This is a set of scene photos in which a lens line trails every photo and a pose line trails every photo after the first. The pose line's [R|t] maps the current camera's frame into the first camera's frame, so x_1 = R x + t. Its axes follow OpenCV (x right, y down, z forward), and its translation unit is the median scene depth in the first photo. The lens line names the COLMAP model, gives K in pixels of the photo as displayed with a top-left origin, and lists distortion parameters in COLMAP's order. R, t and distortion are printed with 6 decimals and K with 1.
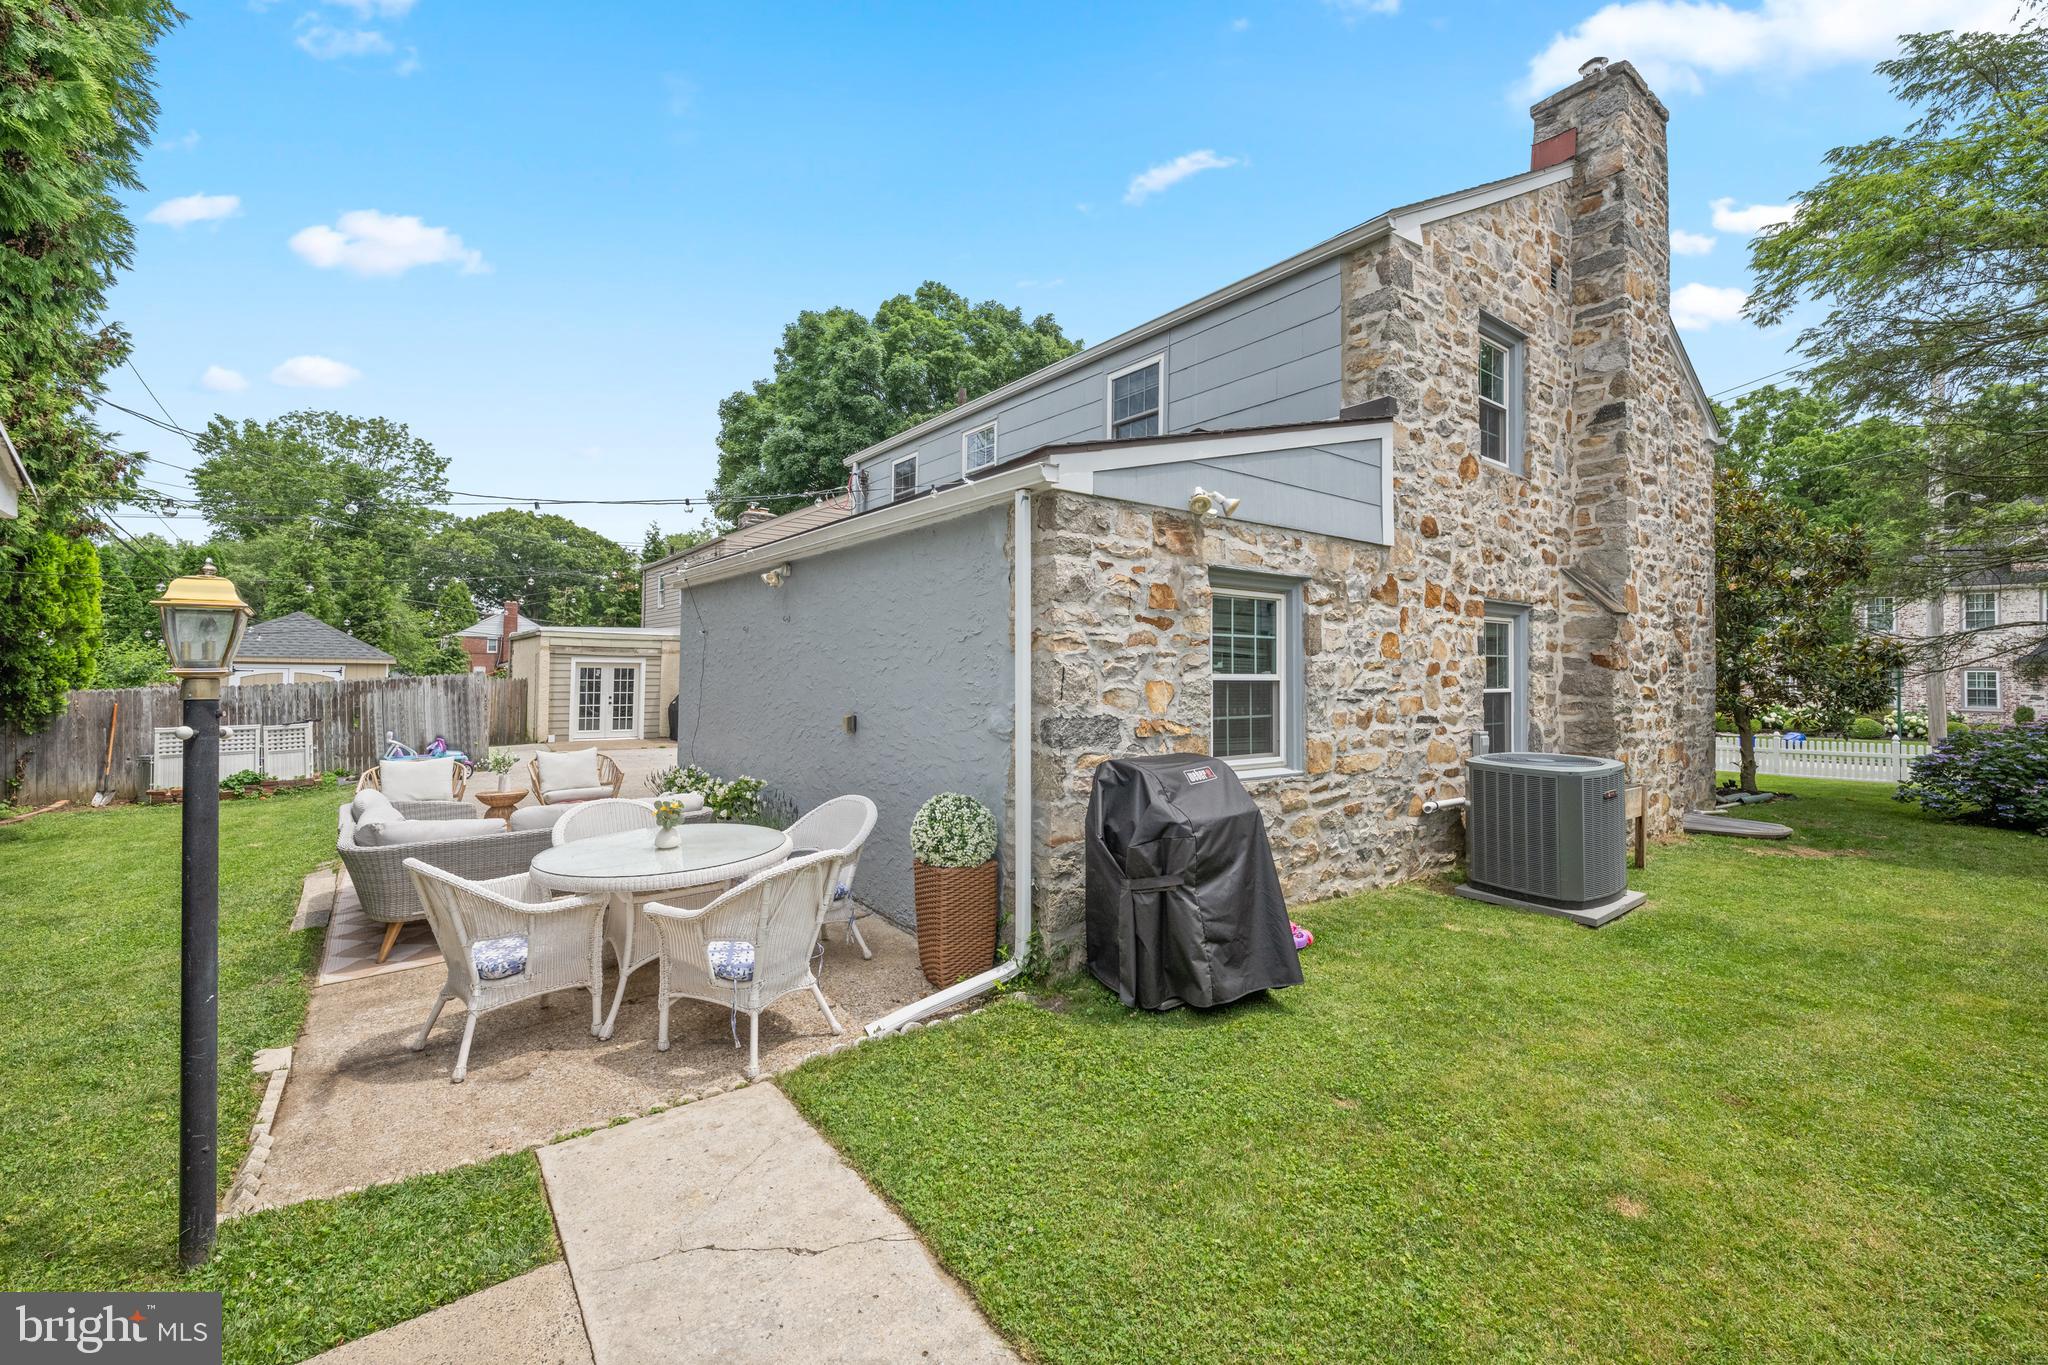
lens RADIAL K [[812.0, 0, 1020.8], [0, 812.0, 676.5], [0, 0, 1]] dist [-0.000185, -0.000078]
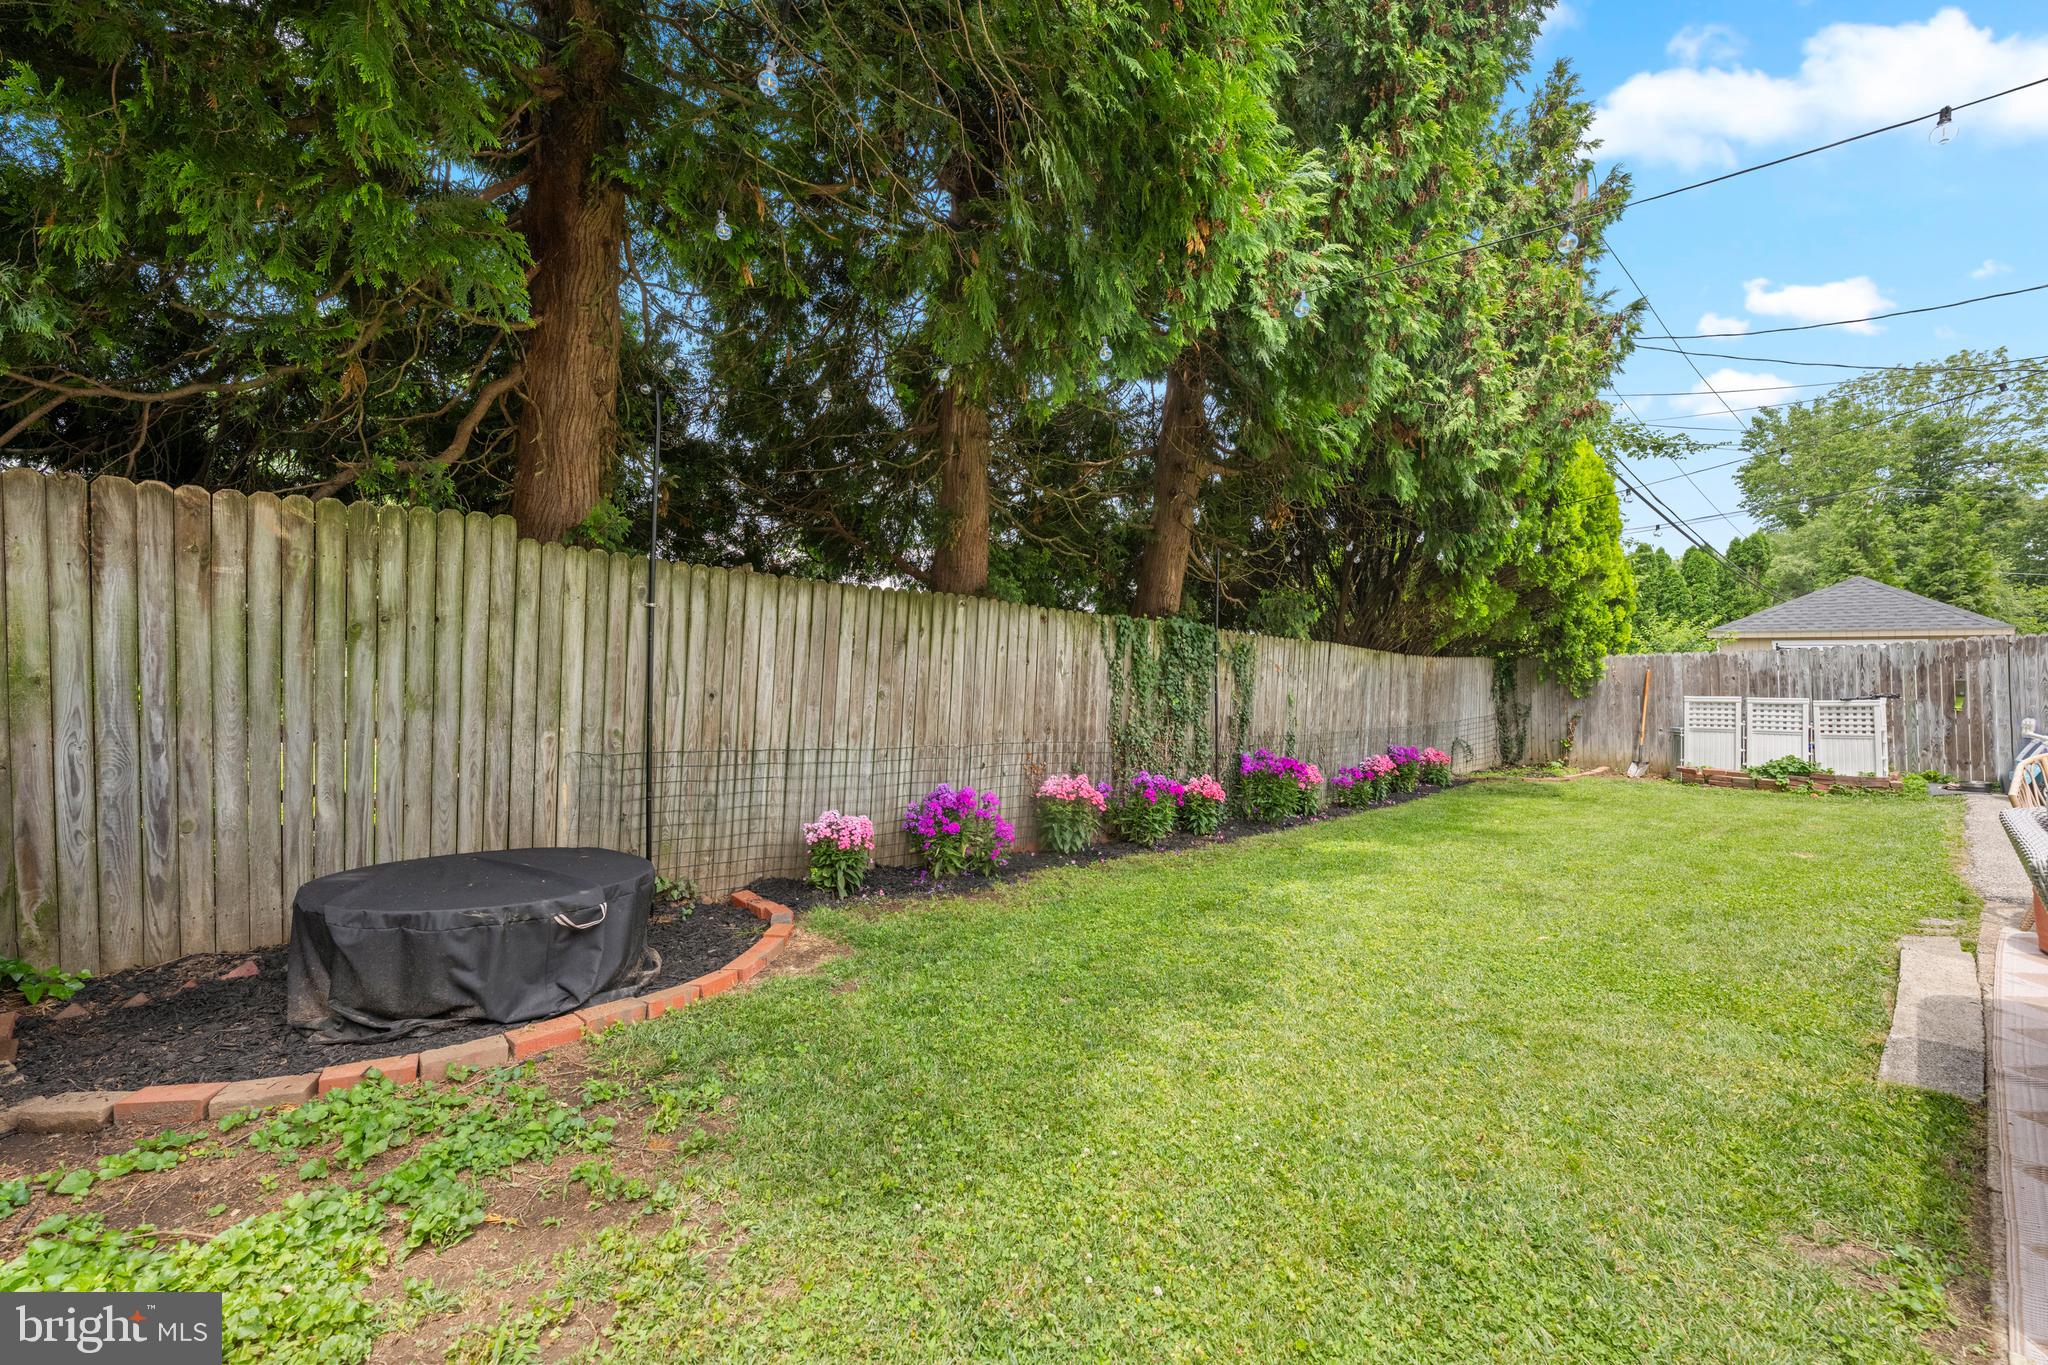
lens RADIAL K [[779.1, 0, 1021.4], [0, 779.1, 662.8], [0, 0, 1]] dist [0.000462, 0.000061]
pose [[0.026378, -0.021617, -0.999418, -0.219881], [-0.008671, 0.999724, -0.021852, 0.047810], [0.999614, 0.009243, 0.026183, 0.236730]]
